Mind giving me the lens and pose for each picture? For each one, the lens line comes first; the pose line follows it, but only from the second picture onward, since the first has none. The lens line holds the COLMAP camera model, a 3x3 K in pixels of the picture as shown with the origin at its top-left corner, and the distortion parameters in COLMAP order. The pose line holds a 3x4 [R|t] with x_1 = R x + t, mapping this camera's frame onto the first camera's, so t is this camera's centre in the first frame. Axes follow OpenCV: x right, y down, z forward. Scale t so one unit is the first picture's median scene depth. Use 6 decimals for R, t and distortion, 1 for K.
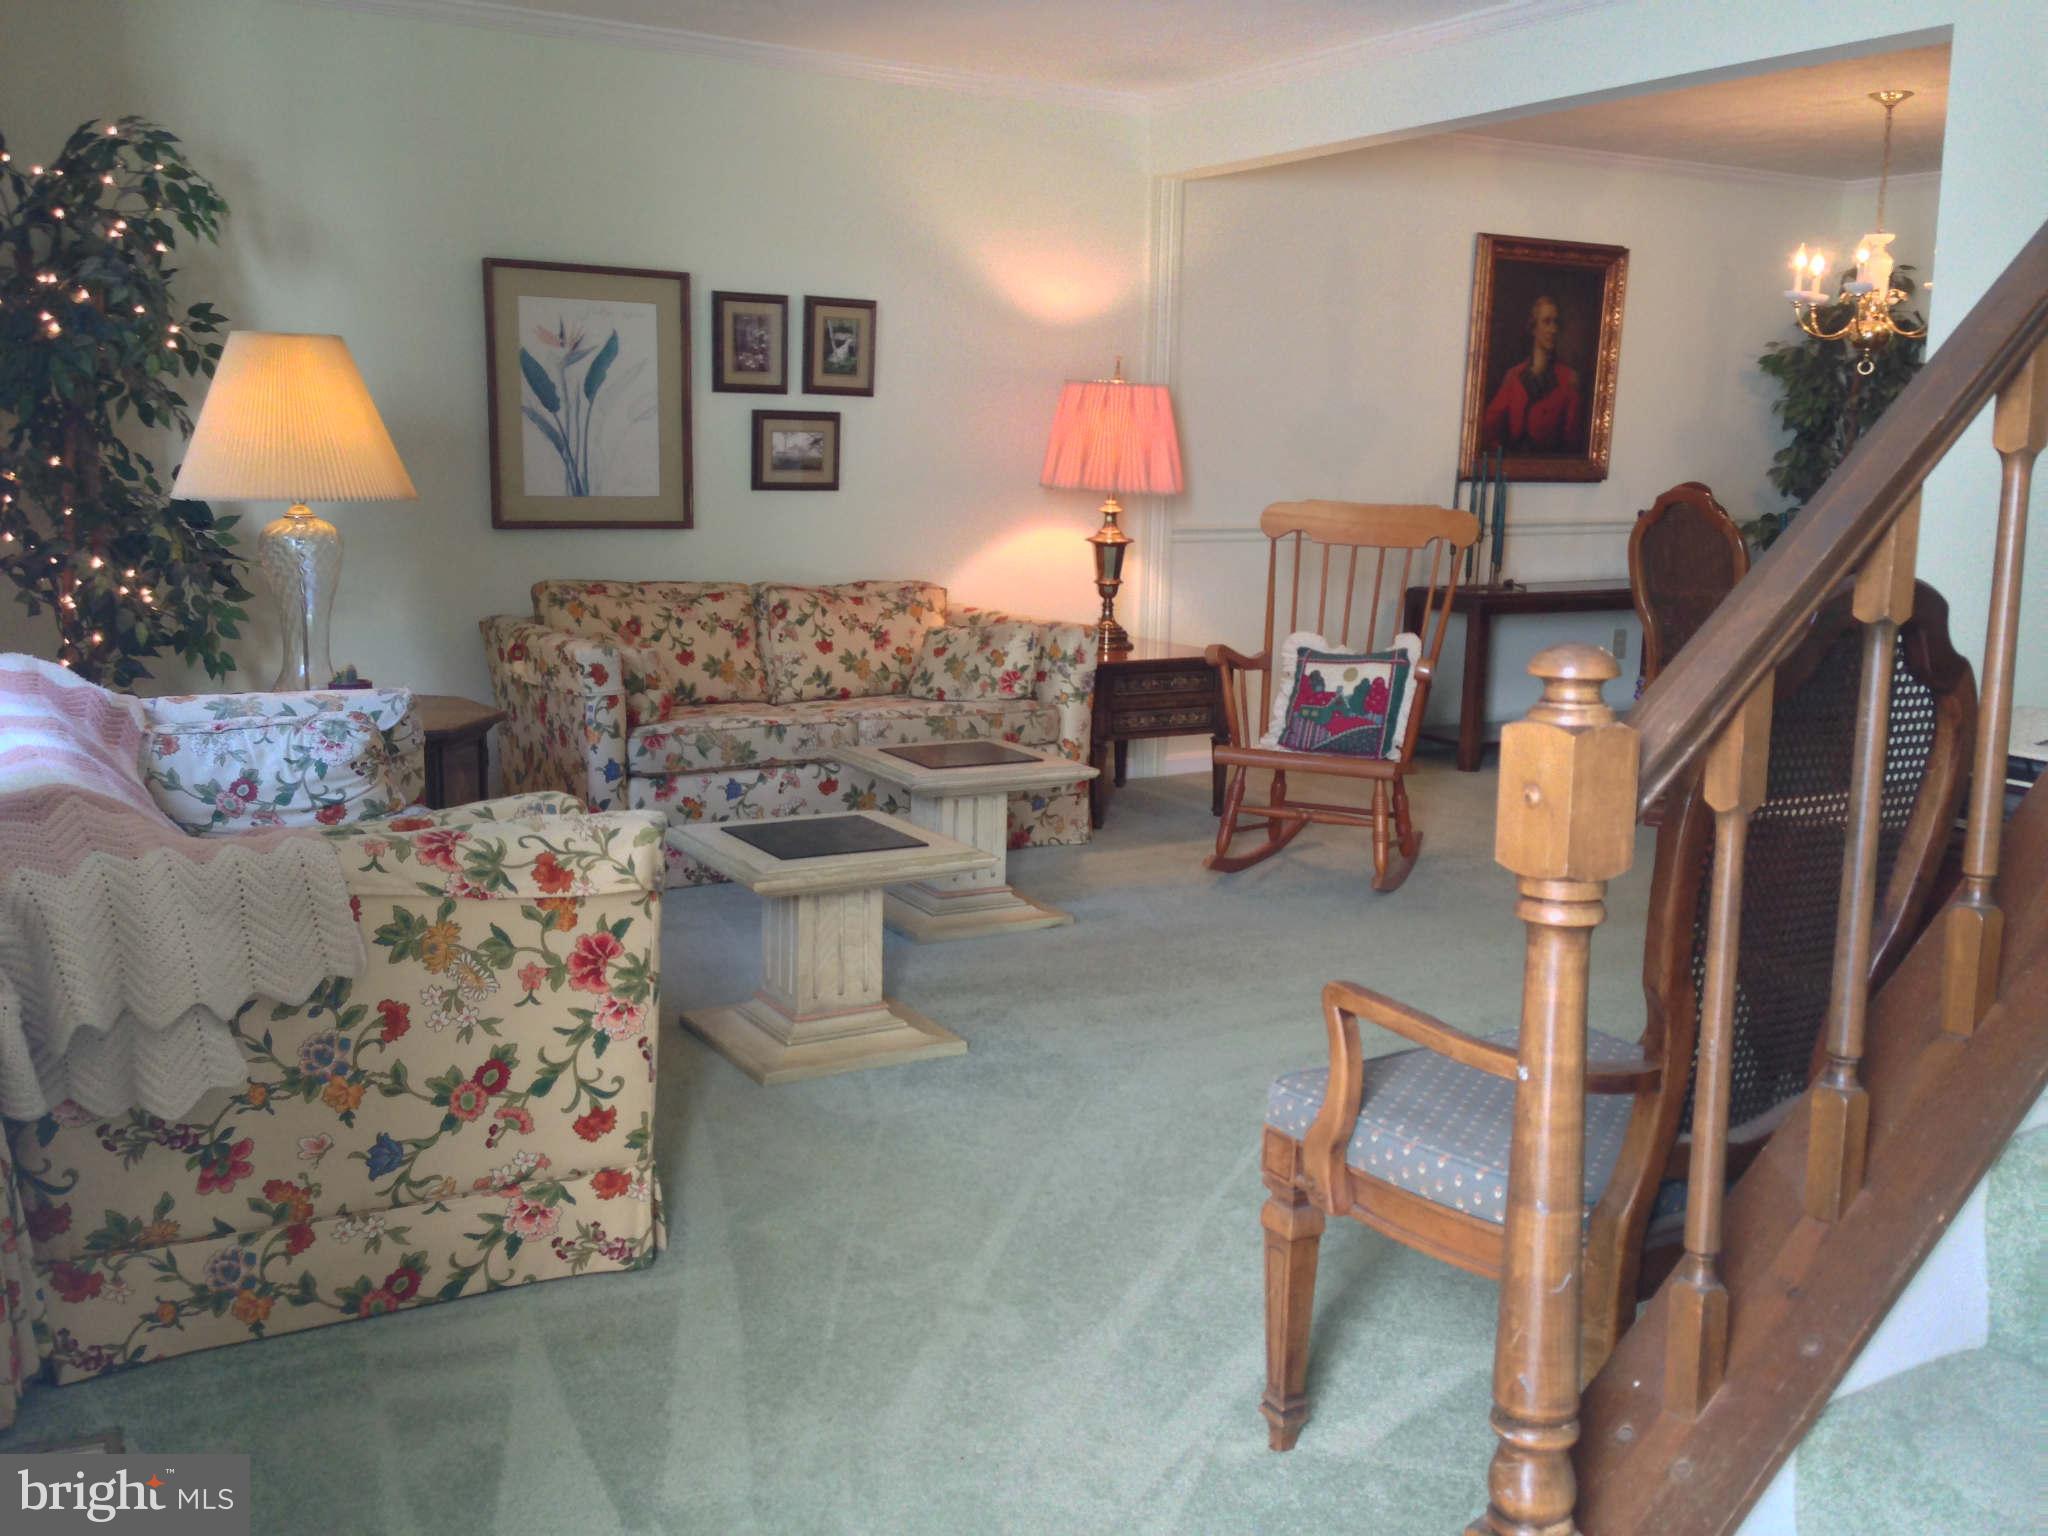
lens RADIAL K [[1825.8, 0, 995.9], [0, 1825.8, 767.2], [0, 0, 1]] dist [0.015452, 0.006369]
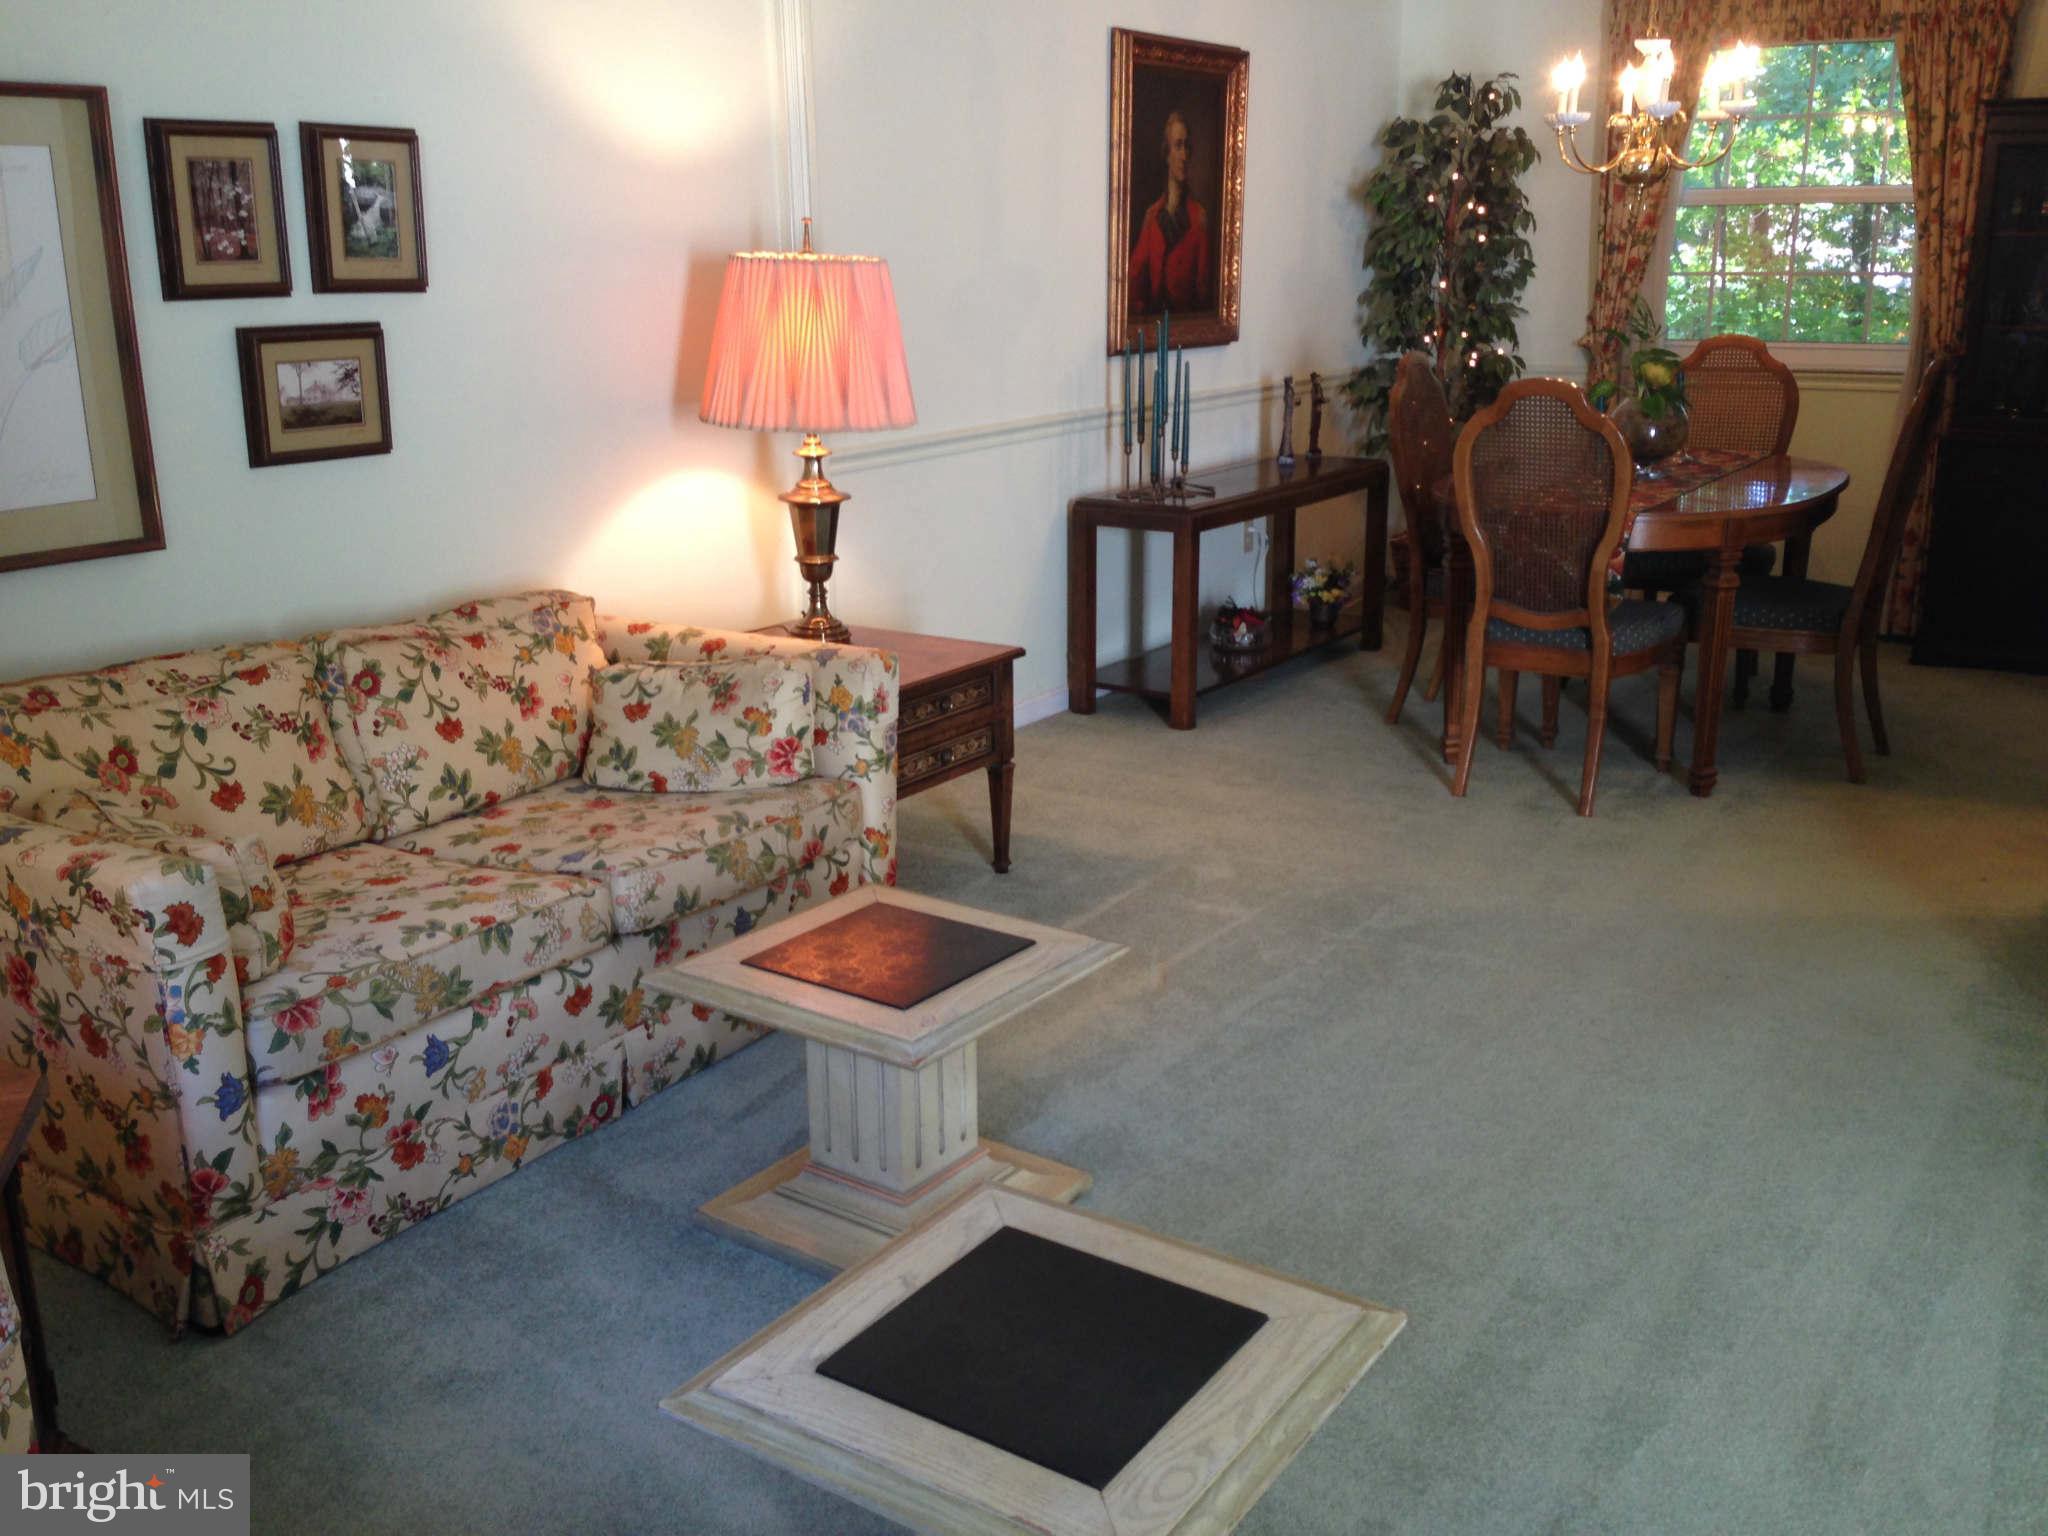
lens RADIAL K [[1852.4, 0, 1025.0], [0, 1852.4, 766.5], [0, 0, 1]] dist [0.128801, -0.238630]
pose [[0.897880, -0.143657, 0.416142, -0.179728], [0.100398, 0.987170, 0.124161, -0.110356], [-0.428640, -0.069702, 0.900783, 0.359065]]
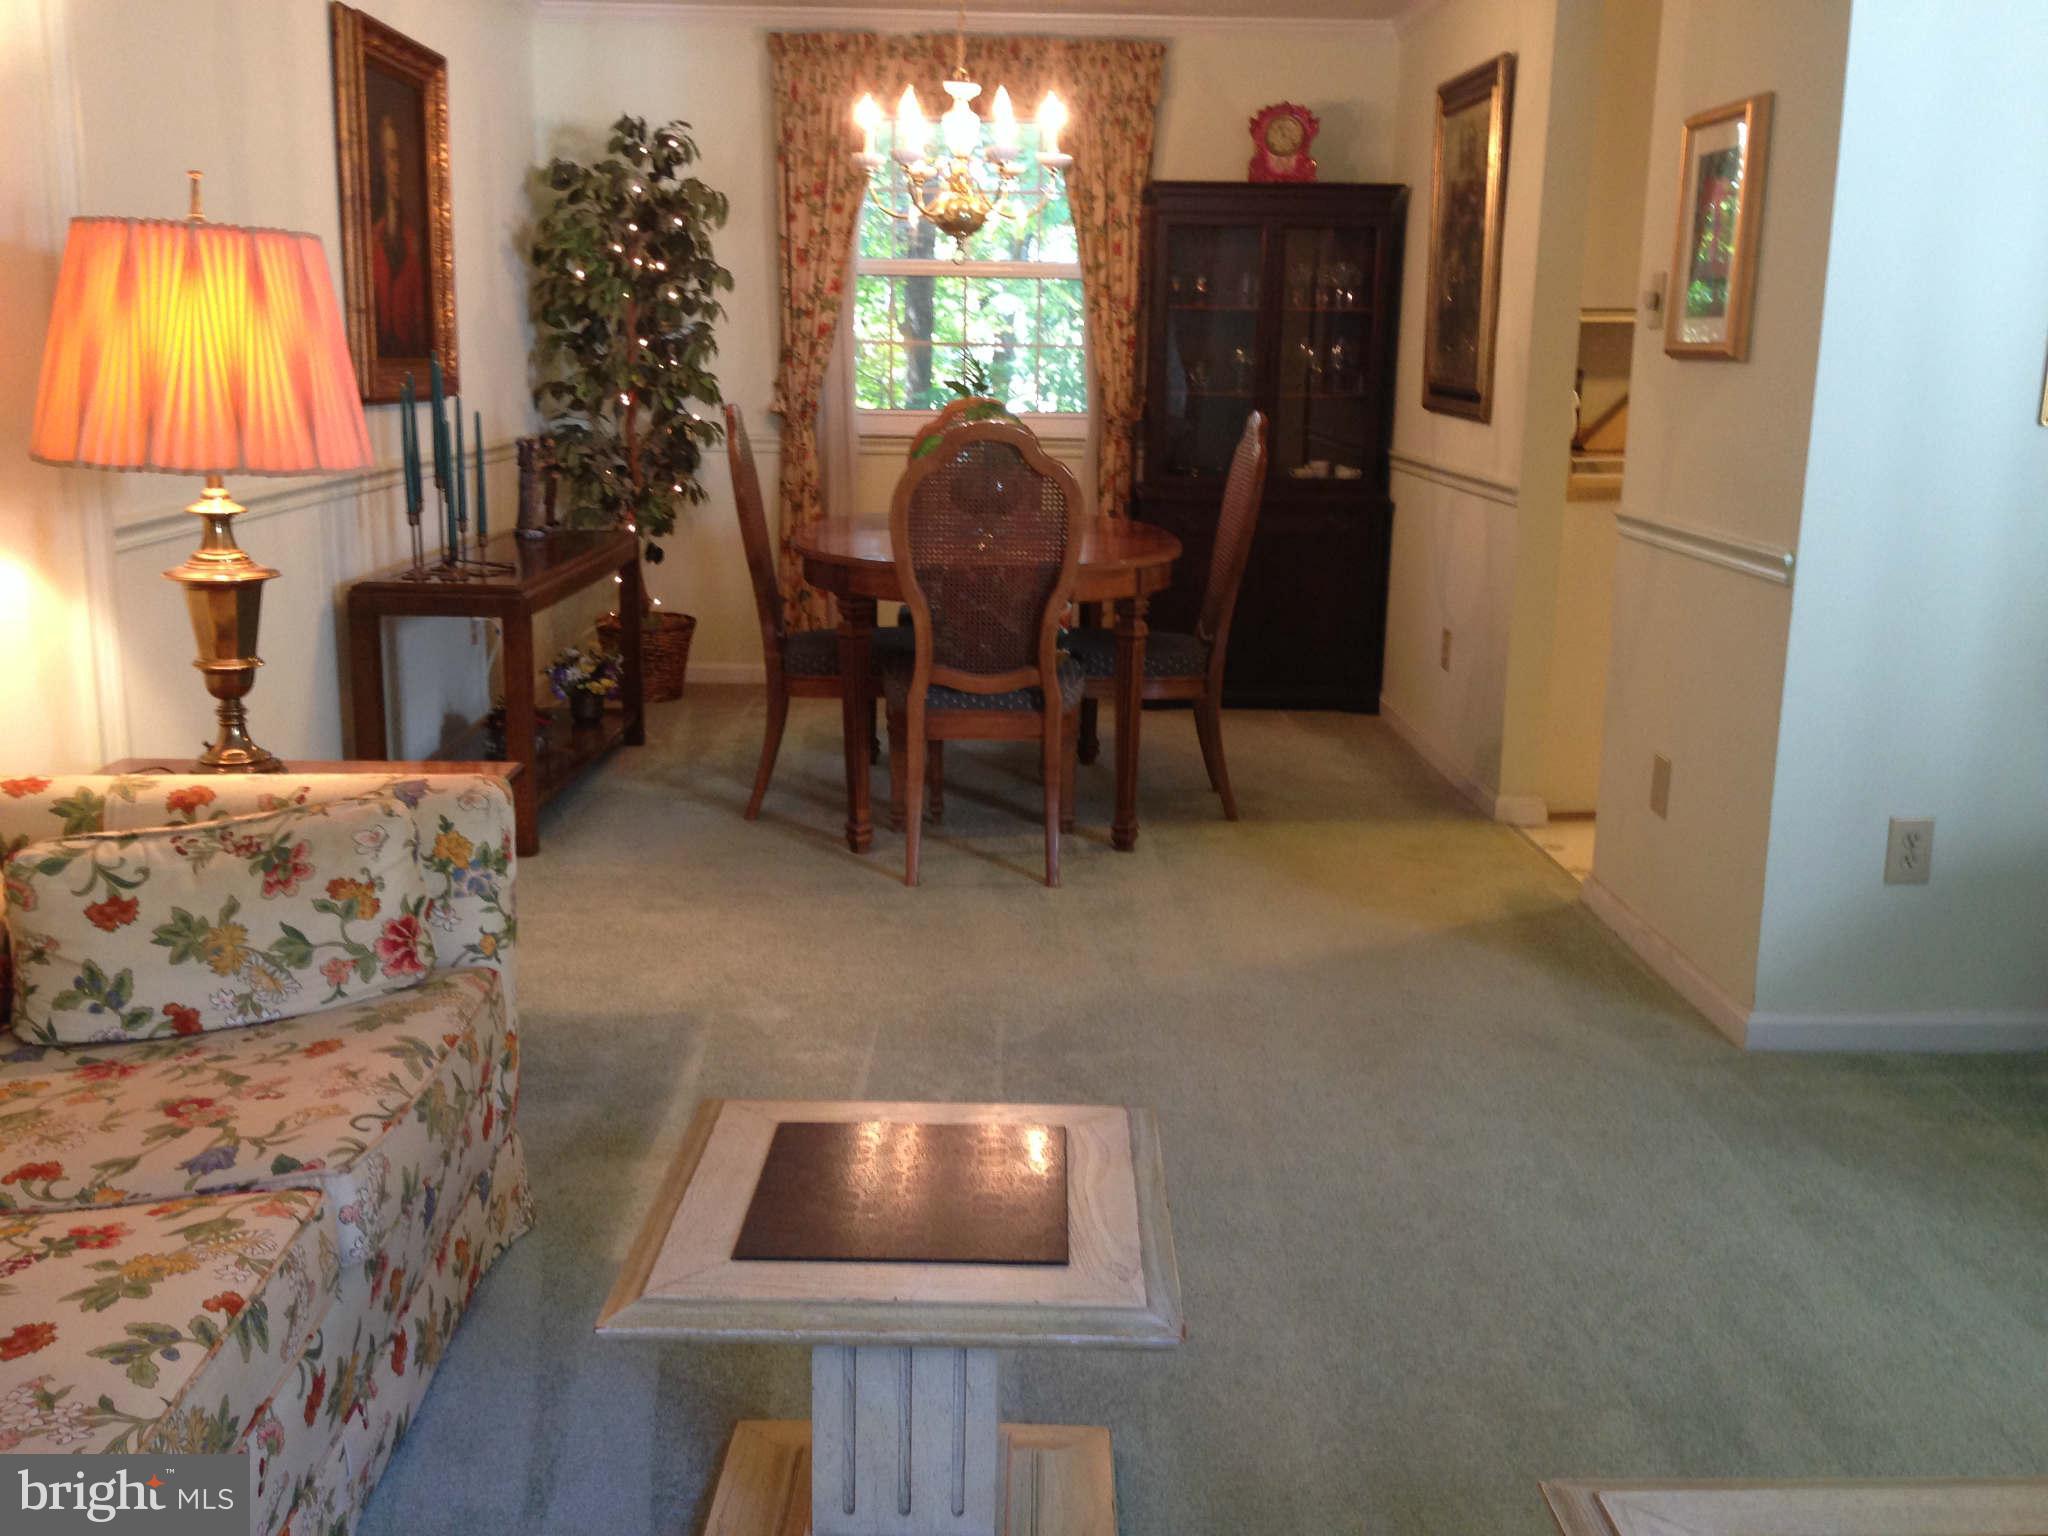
lens RADIAL K [[1868.3, 0, 1034.8], [0, 1868.3, 768.9], [0, 0, 1]] dist [0.055647, 0.003405]
pose [[0.479250, -0.198508, 0.854935, -0.276621], [0.142485, 0.978762, 0.147387, -0.124943], [-0.866036, 0.051180, 0.497356, 0.620456]]
